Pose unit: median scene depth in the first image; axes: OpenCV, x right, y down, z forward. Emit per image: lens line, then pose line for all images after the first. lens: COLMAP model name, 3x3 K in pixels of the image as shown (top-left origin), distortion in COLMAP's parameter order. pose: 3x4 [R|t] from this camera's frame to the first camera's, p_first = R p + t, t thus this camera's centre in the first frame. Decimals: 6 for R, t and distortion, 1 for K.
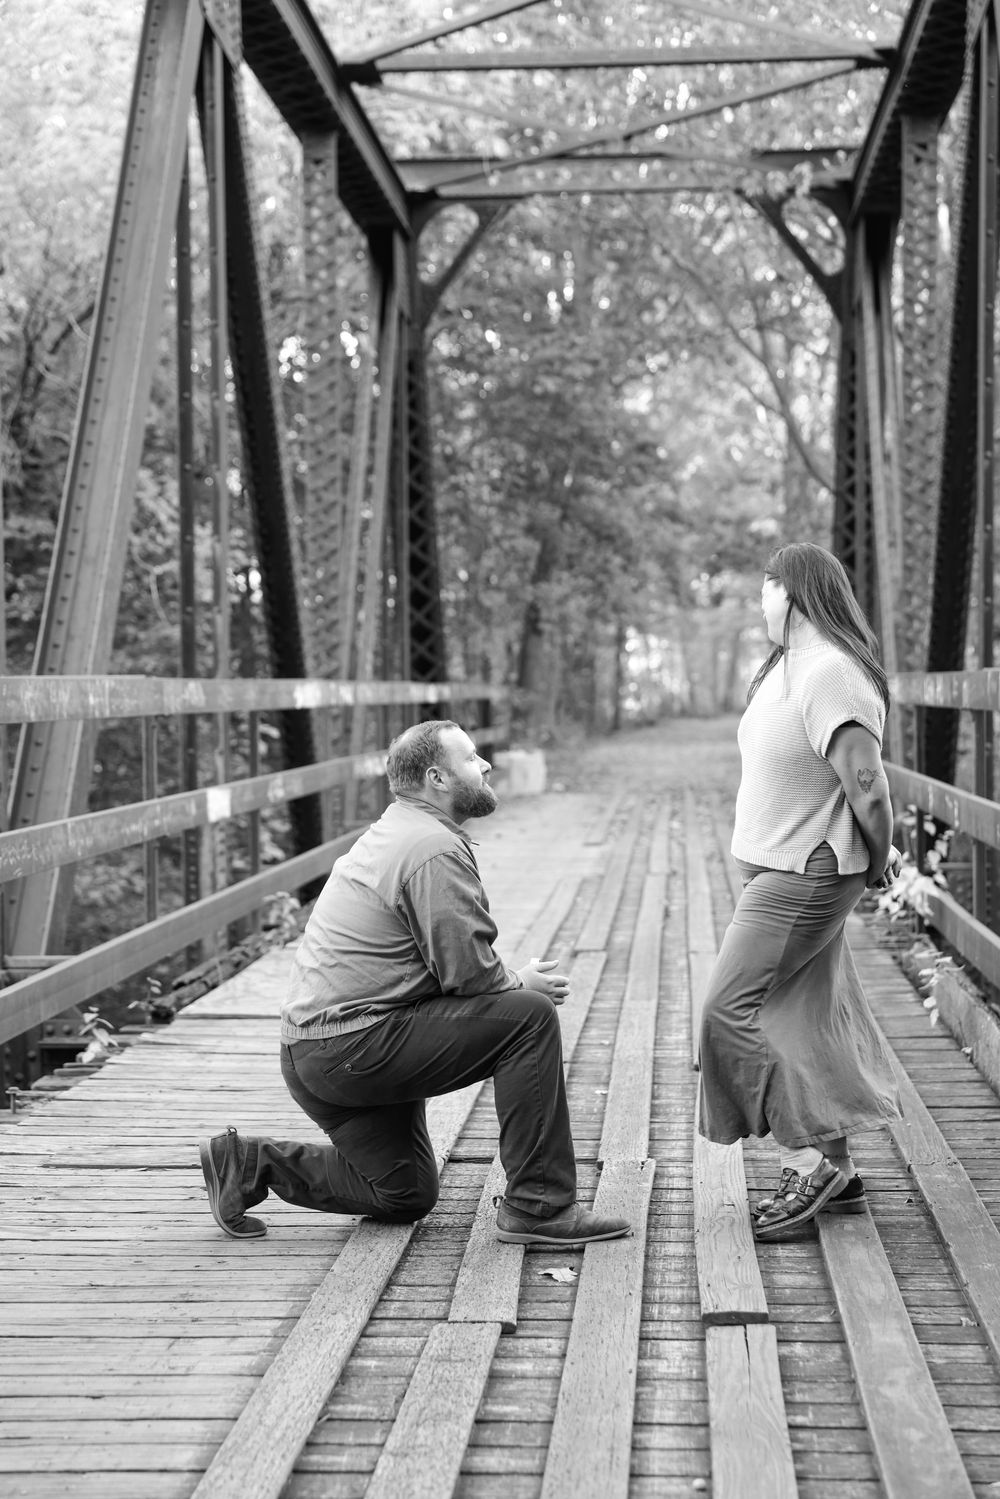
lens RADIAL K [[2667.6, 0, 504.1], [0, 2667.6, 748.9], [0, 0, 1]] dist [0.166563, 0.078598]
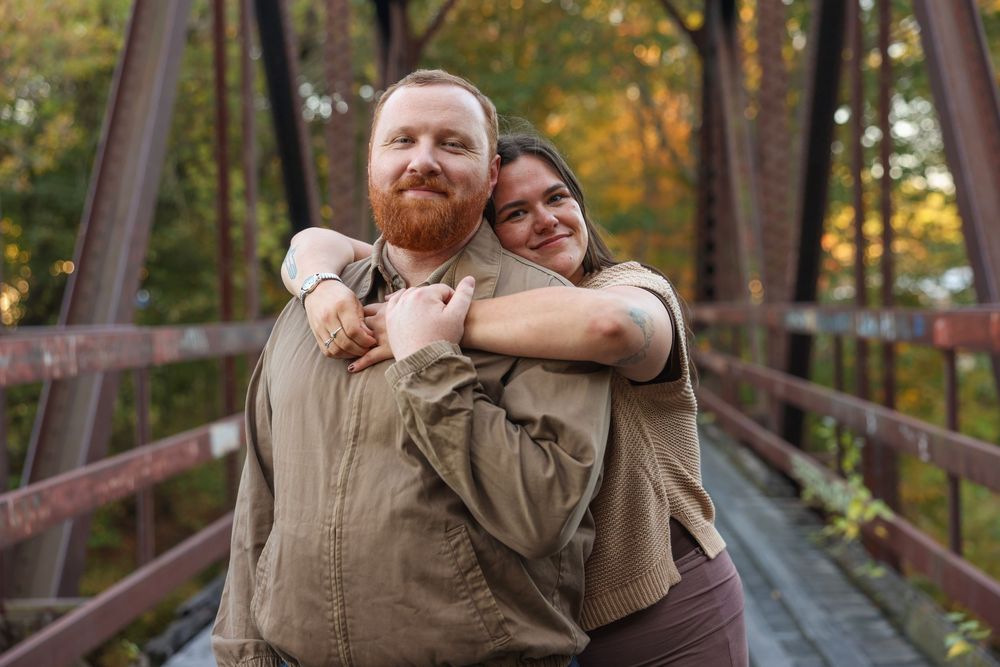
lens RADIAL K [[1623.7, 0, 500.0], [0, 1623.7, 333.5], [0, 0, 1]] dist [0.003510, 0.007871]
pose [[0.999718, -0.016187, 0.017357, -0.002590], [0.016348, 0.999824, -0.009202, -0.009747], [-0.017205, 0.009483, 0.999807, 0.213603]]
